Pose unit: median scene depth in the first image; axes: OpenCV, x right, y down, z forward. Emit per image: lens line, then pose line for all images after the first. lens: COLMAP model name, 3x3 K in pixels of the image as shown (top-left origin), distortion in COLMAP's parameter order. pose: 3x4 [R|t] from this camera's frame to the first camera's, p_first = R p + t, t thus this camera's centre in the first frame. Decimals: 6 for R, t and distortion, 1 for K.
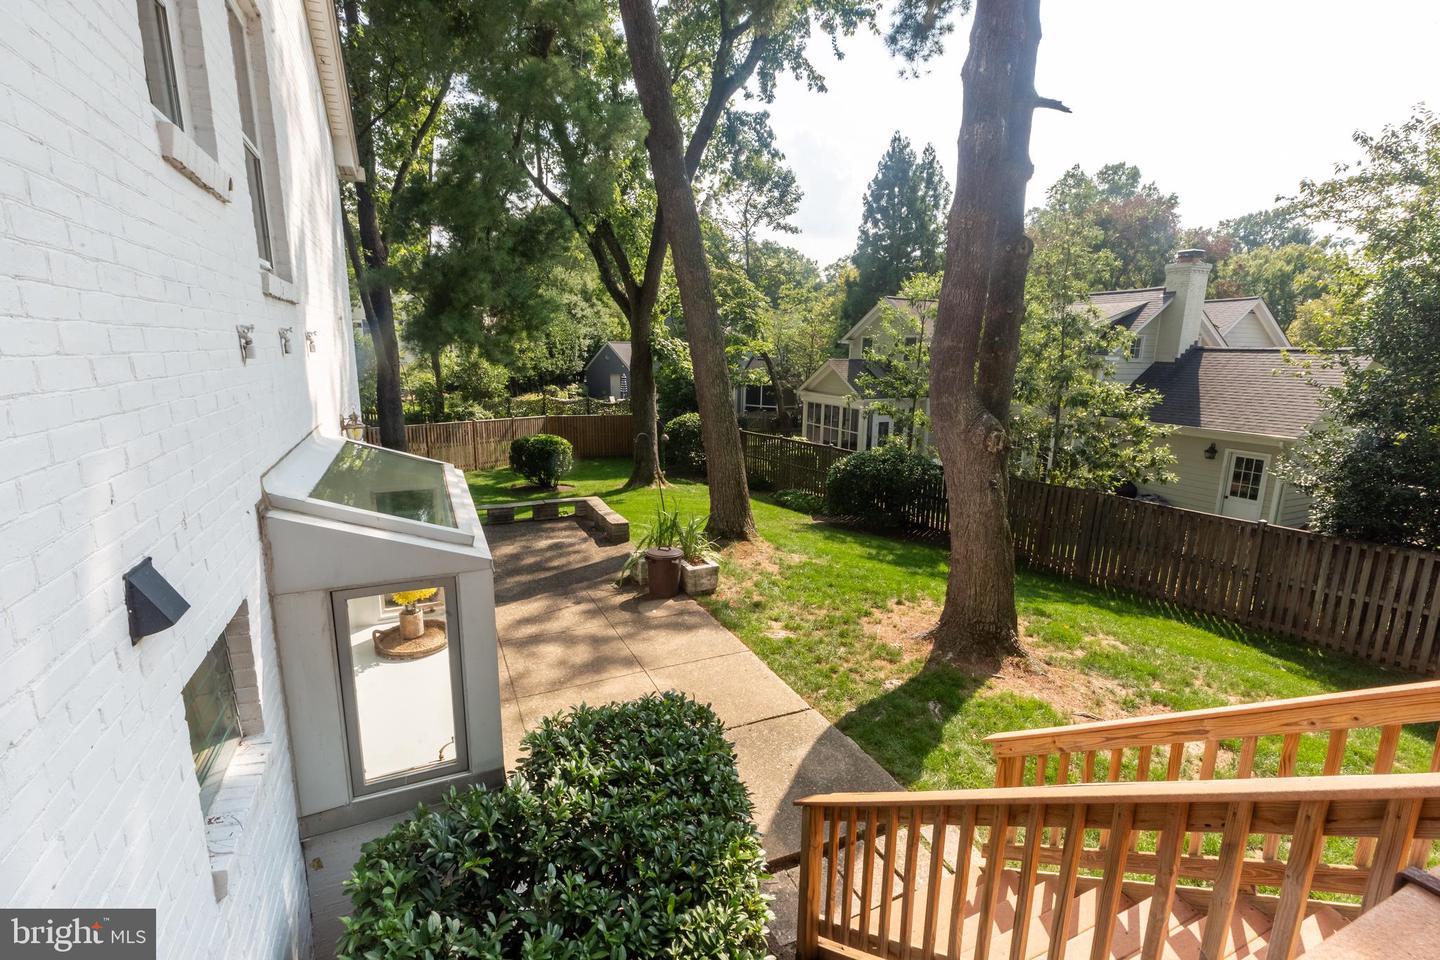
lens RADIAL K [[655.2, 0, 722.8], [0, 655.2, 479.7], [0, 0, 1]] dist [-0.001052, -0.000056]
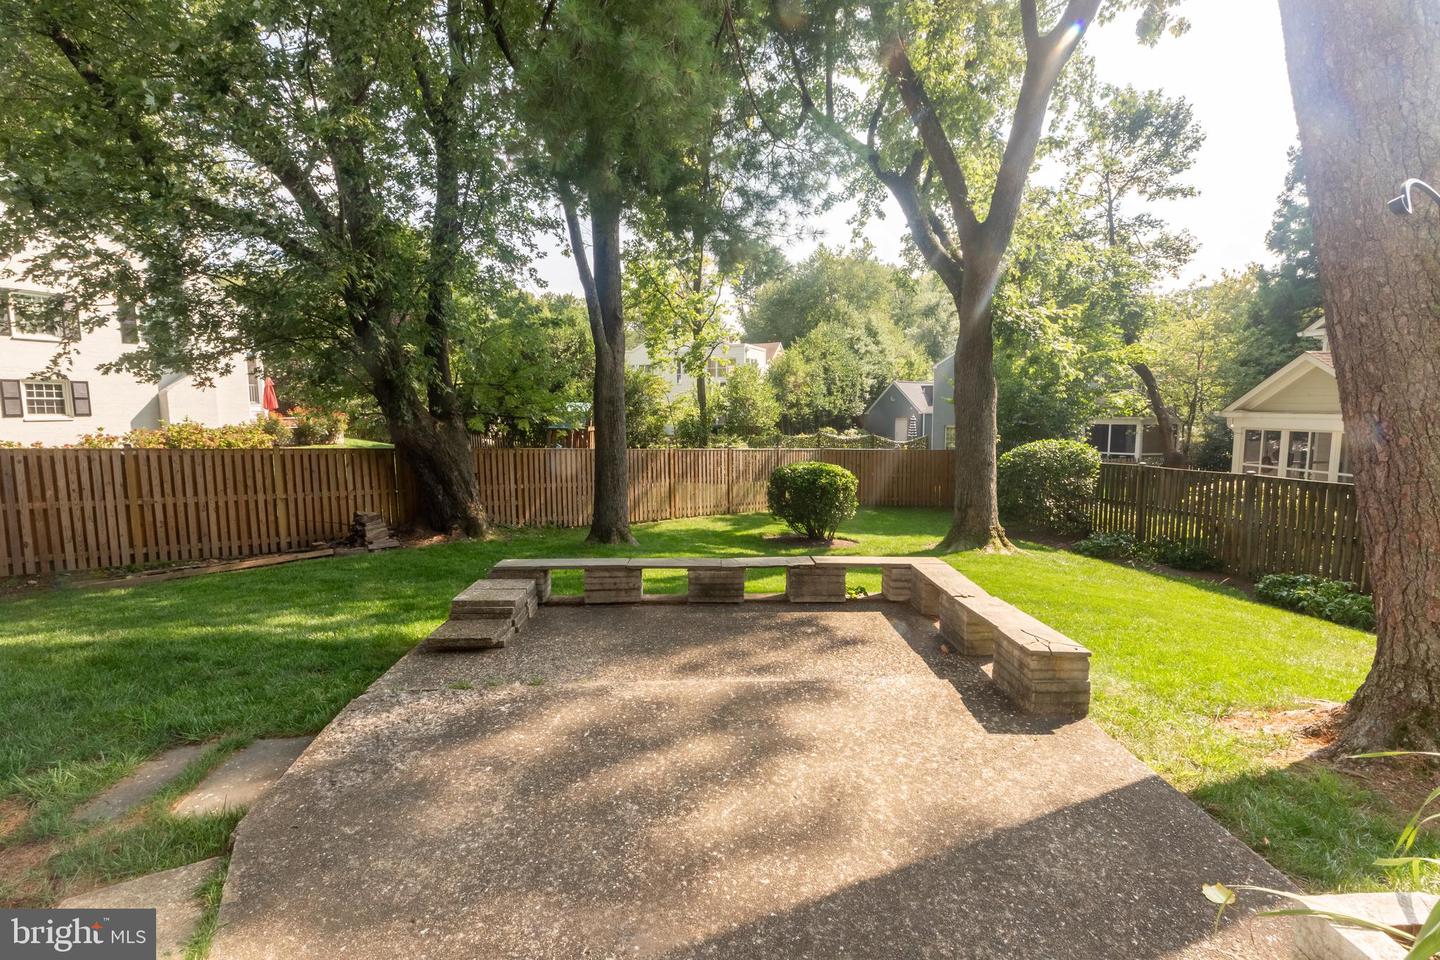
lens RADIAL K [[556.9, 0, 720.0], [0, 556.9, 480.0], [0, 0, 1]] dist [-0.001665, -0.000237]
pose [[0.905887, 0.018691, -0.423107, -0.084452], [-0.067382, 0.992661, -0.100418, 0.010951], [0.418125, 0.119477, 0.900498, 0.309859]]
